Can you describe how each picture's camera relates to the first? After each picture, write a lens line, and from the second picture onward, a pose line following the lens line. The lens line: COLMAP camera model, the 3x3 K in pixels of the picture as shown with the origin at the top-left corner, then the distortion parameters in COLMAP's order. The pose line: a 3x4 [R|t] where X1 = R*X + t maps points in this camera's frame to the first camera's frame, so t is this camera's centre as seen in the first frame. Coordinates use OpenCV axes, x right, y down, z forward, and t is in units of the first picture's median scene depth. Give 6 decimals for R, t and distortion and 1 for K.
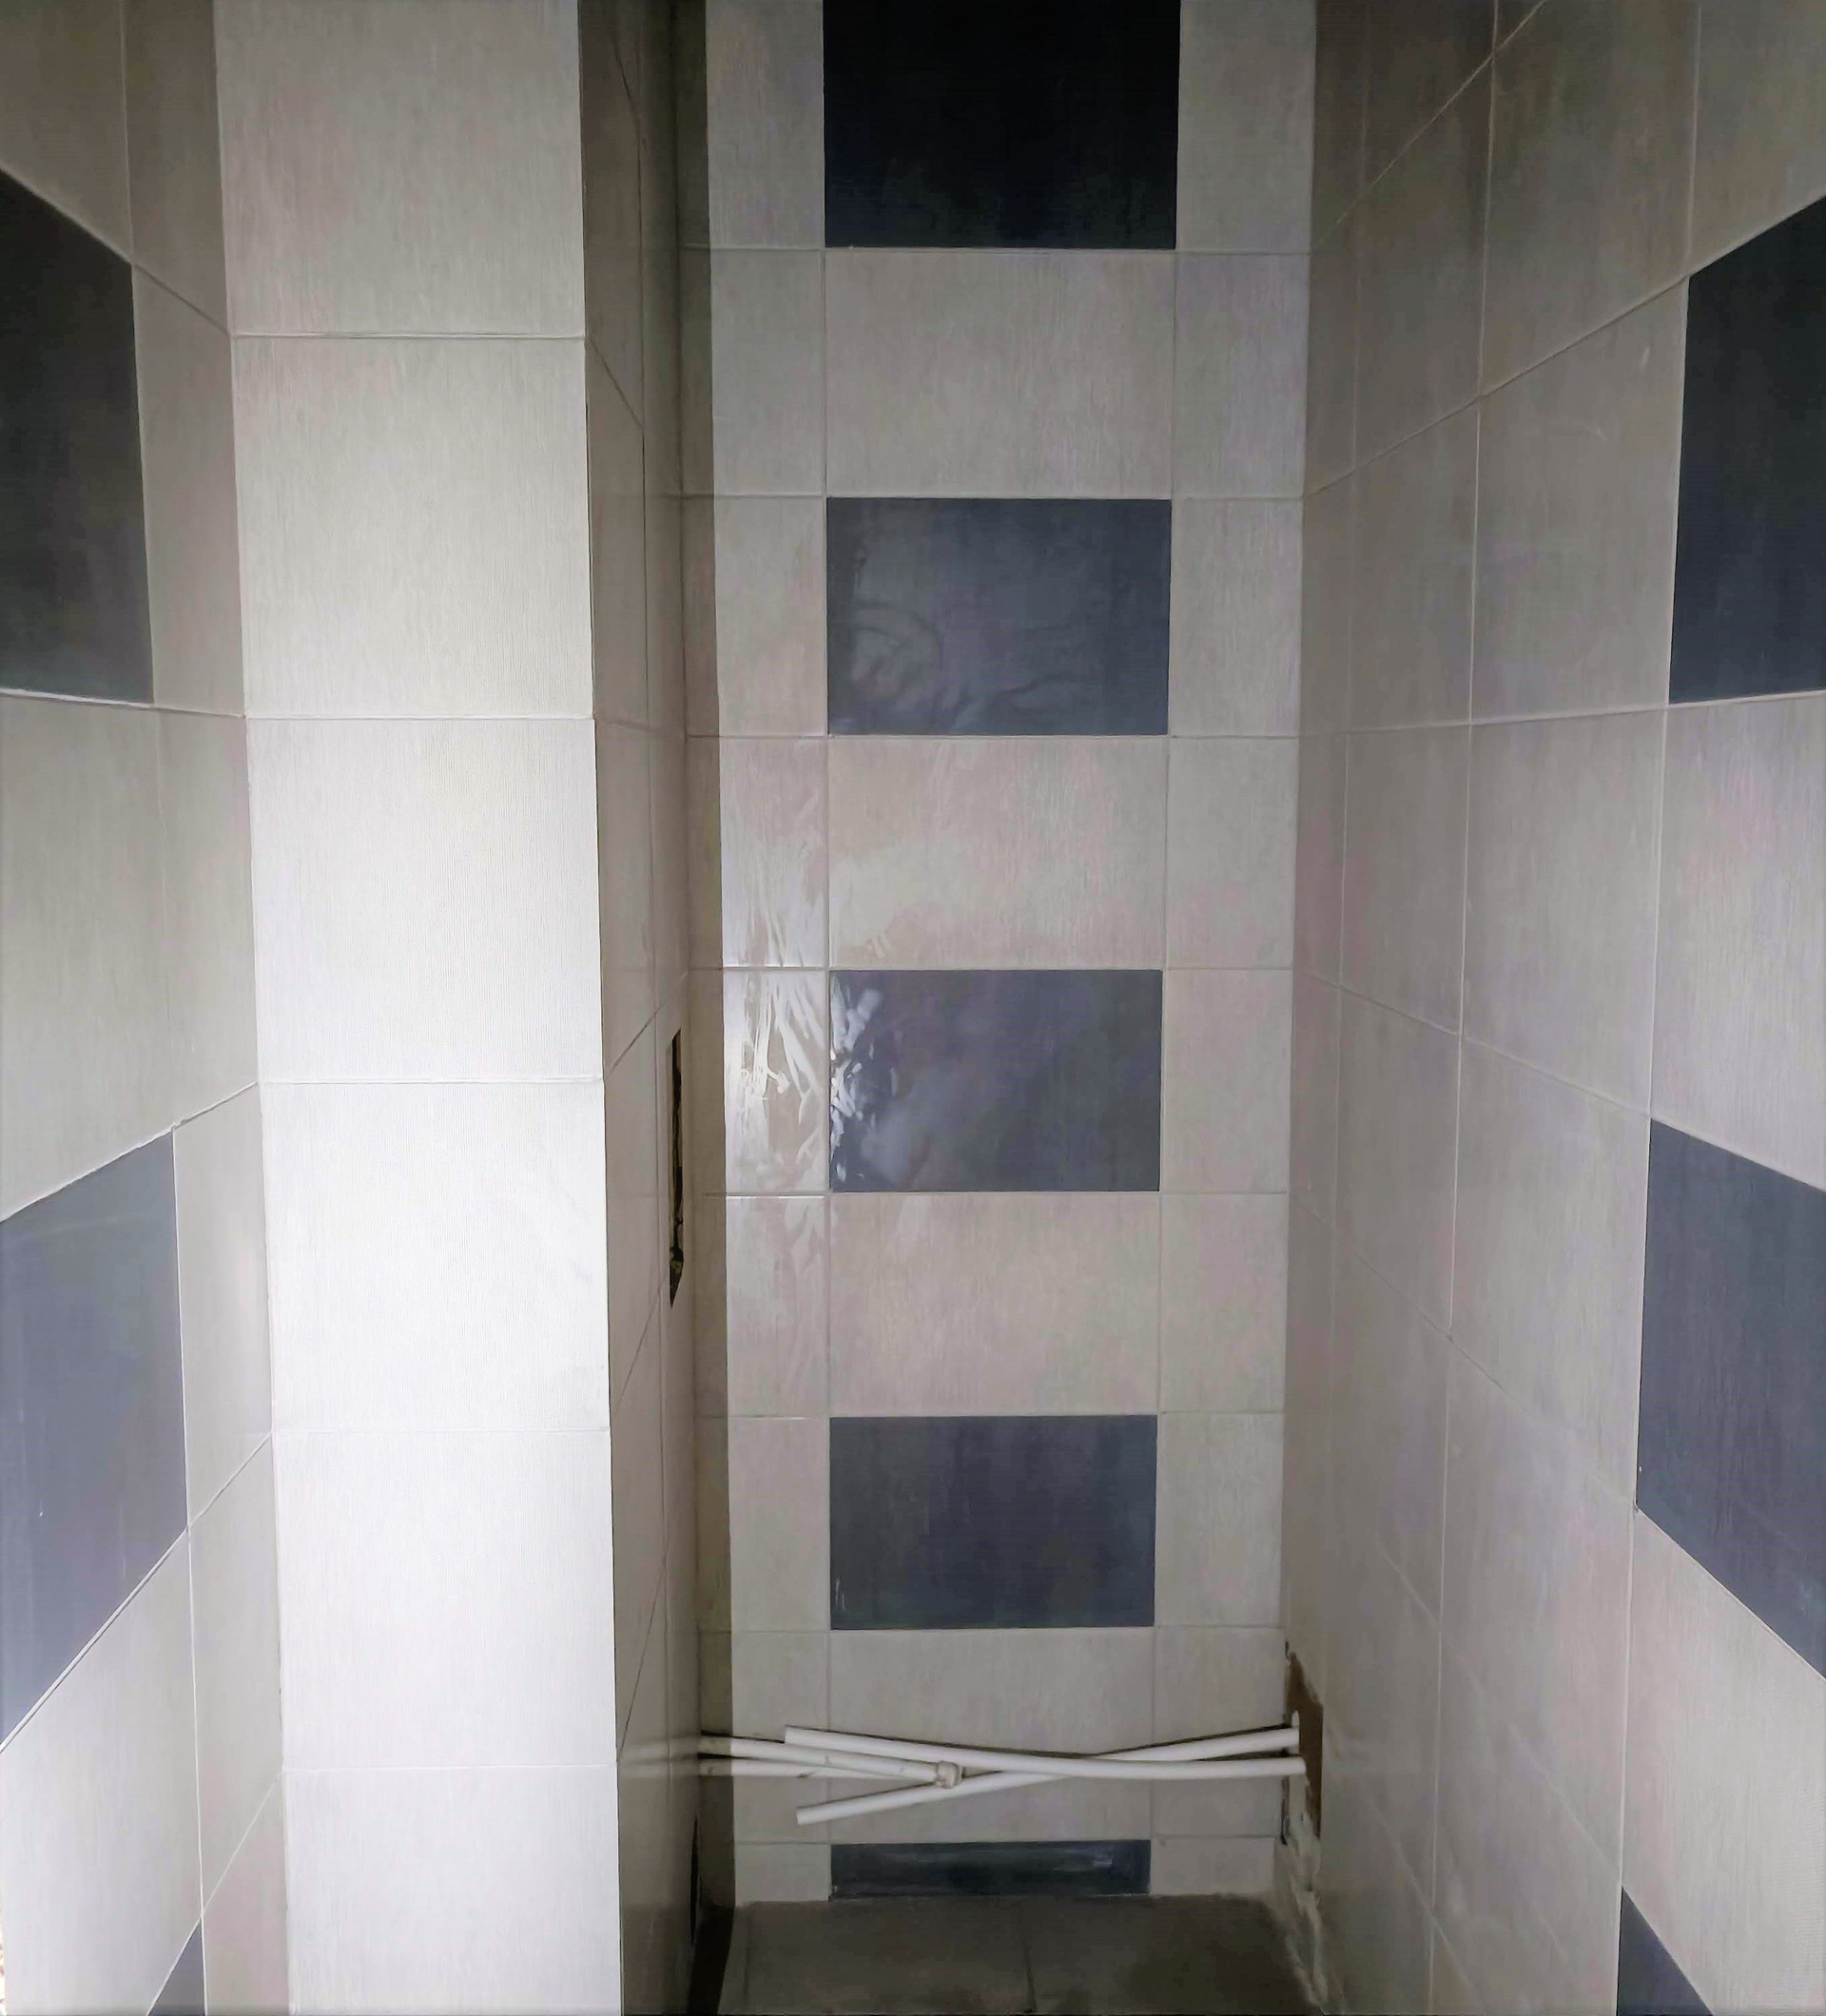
lens RADIAL K [[1936.8, 0, 912.2], [0, 1936.8, 1012.4], [0, 0, 1]] dist [0.011985, 0.000000]
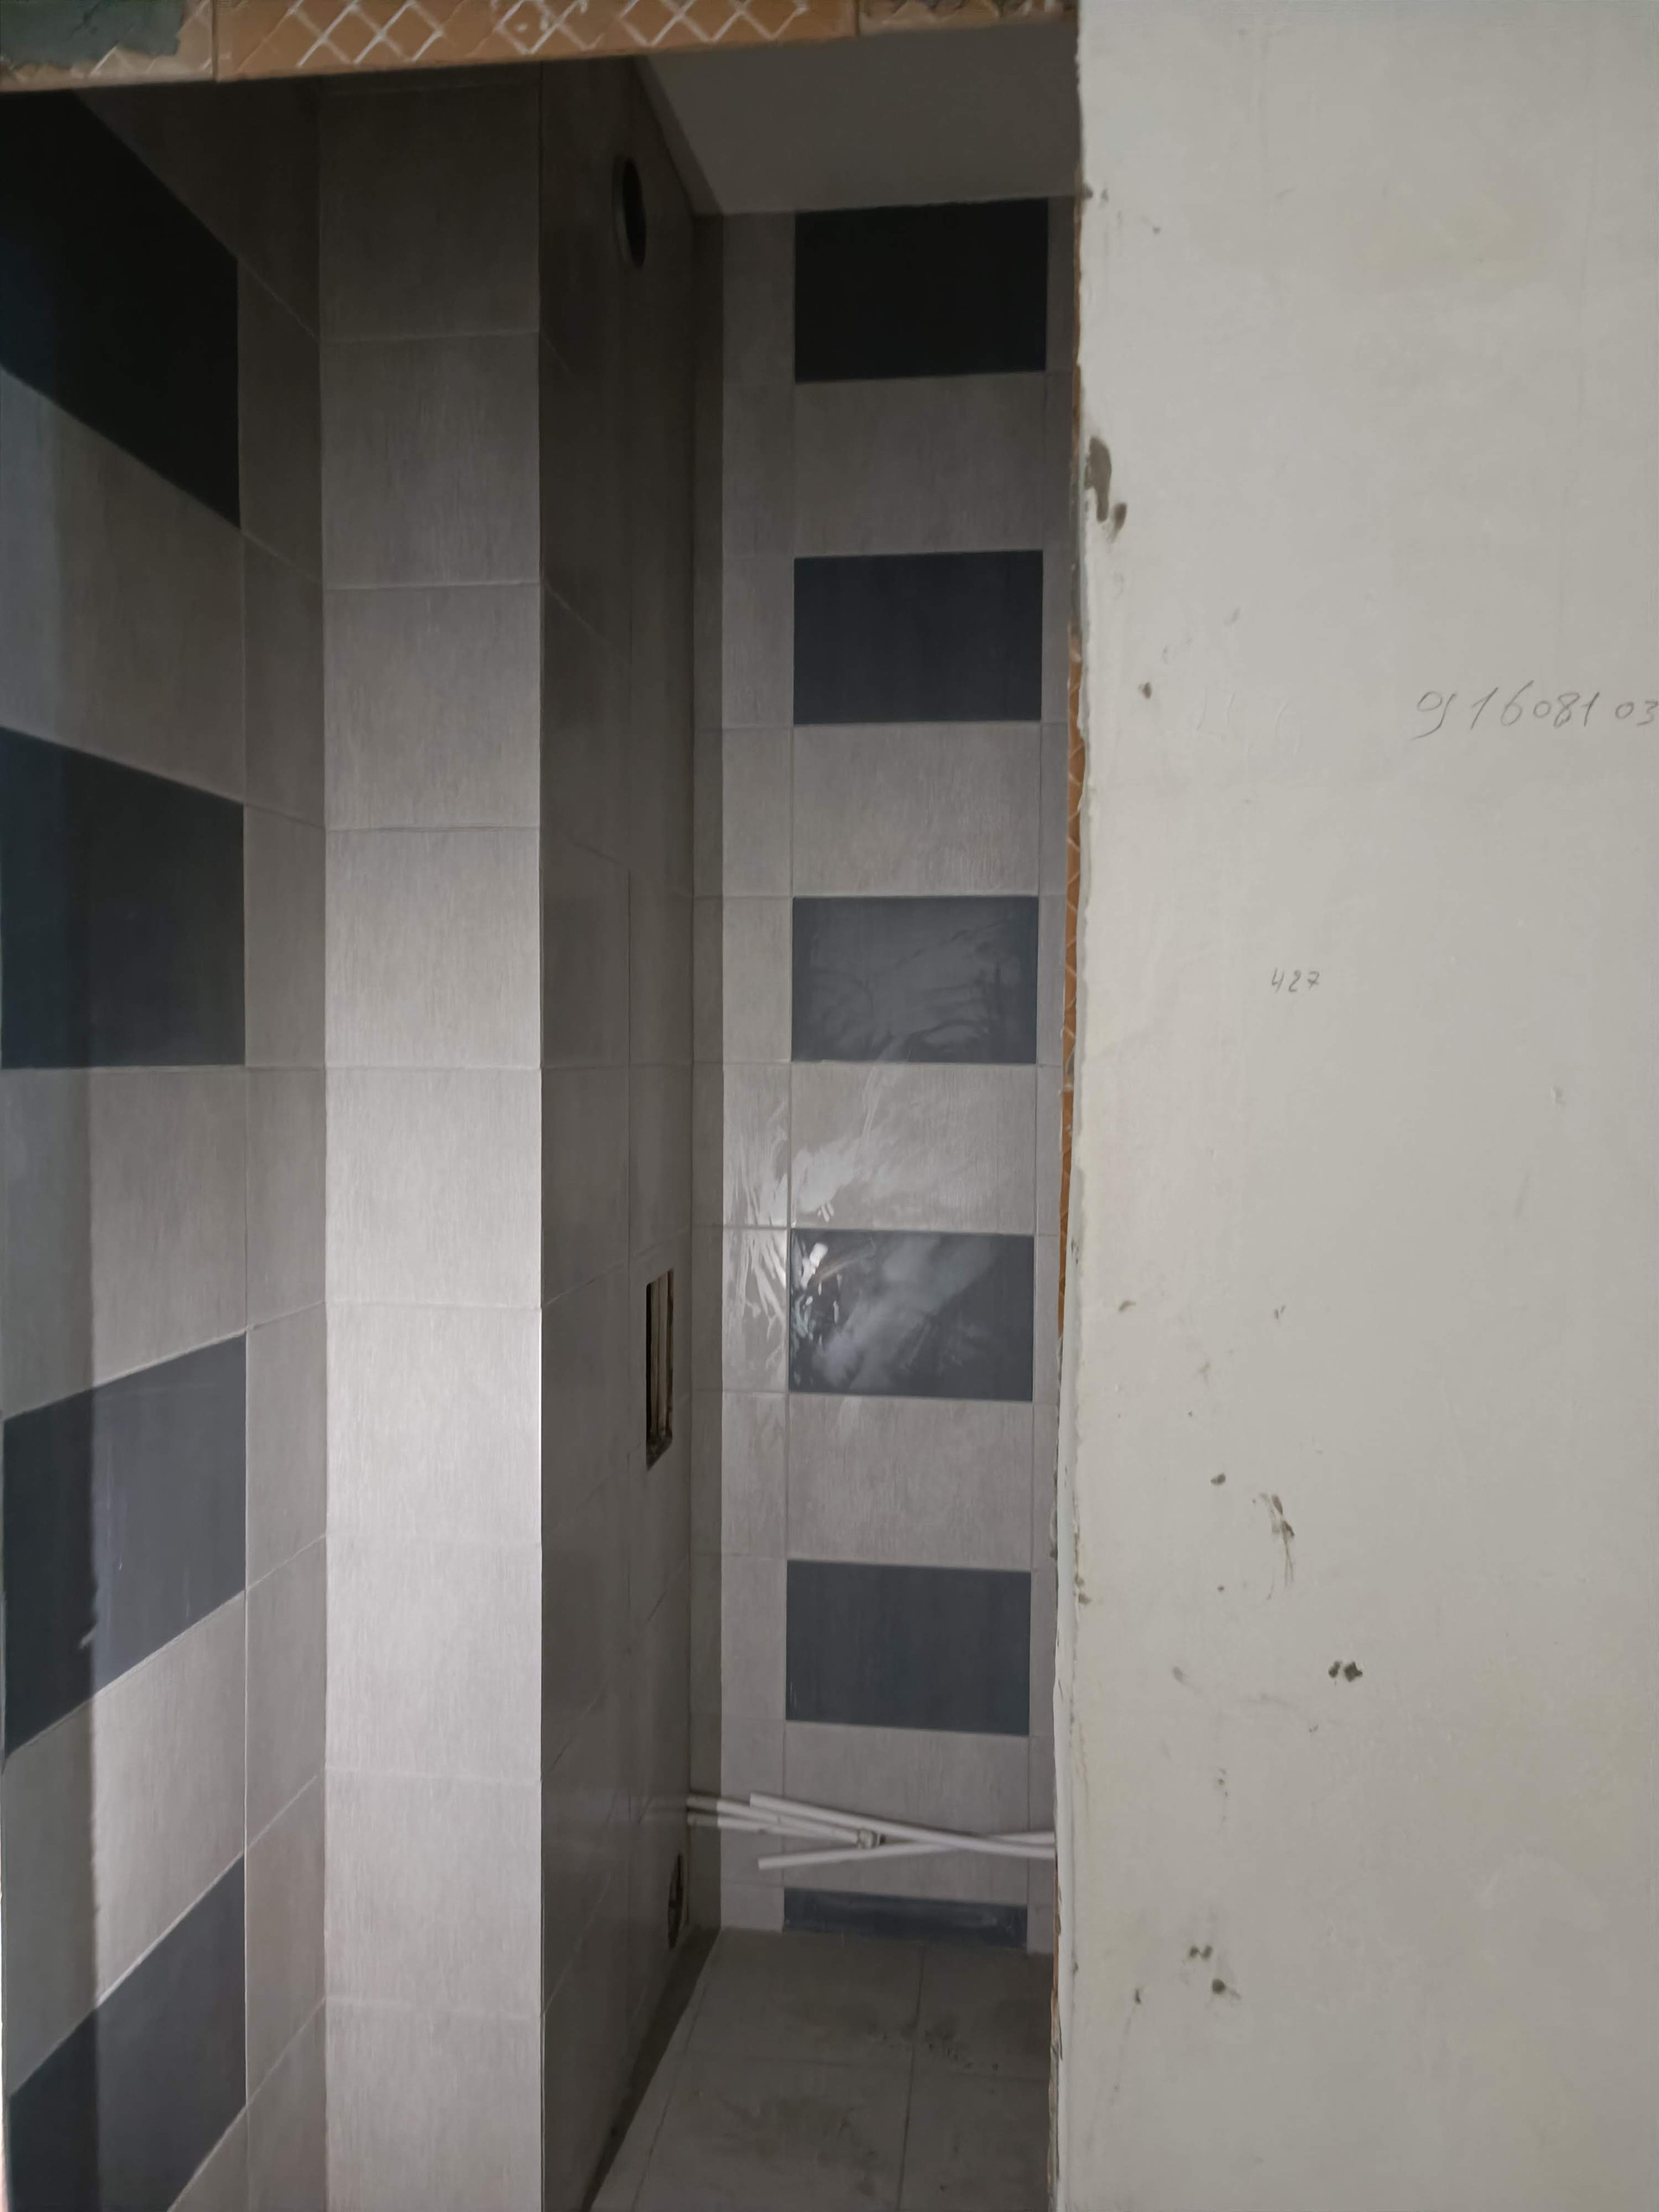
lens RADIAL K [[1581.3, 0, 829.9], [0, 1581.3, 1098.9], [0, 0, 1]] dist [-0.000360, -0.004038]
pose [[0.986503, 0.011065, -0.163367, 0.167626], [-0.026077, 0.995597, -0.090033, -0.013774], [0.161651, 0.093078, 0.982449, -0.116930]]
